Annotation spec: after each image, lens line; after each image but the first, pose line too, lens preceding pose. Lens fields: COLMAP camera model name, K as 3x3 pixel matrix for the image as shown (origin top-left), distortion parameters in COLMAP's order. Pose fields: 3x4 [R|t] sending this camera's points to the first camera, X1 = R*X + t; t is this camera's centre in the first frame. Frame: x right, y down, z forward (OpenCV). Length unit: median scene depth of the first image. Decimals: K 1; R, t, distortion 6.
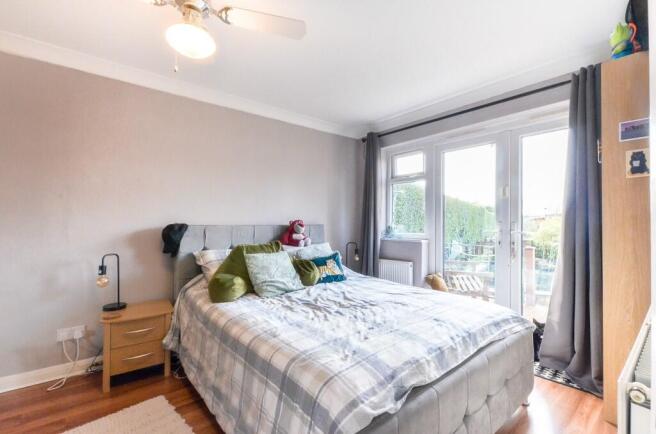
lens RADIAL K [[293.8, 0, 332.2], [0, 293.8, 220.6], [0, 0, 1]] dist [0.002800, 0.000071]
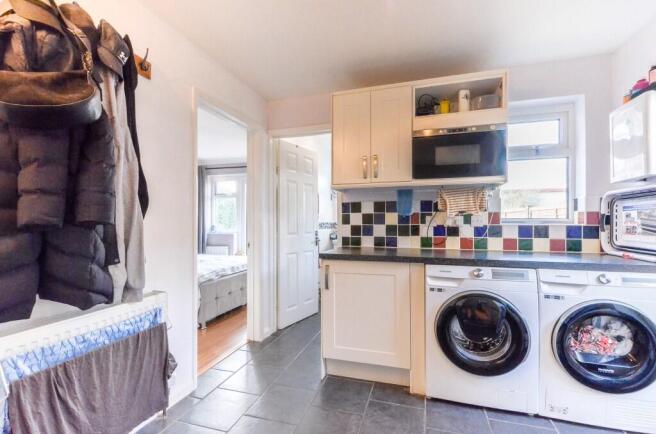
lens RADIAL K [[293.8, 0, 334.9], [0, 293.8, 220.0], [0, 0, 1]] dist [0.002800, 0.000071]
pose [[0.832566, 0.001170, 0.553924, -0.138218], [-0.000243, 0.999998, -0.001748, -0.005781], [-0.553926, 0.001321, 0.832565, -0.687870]]
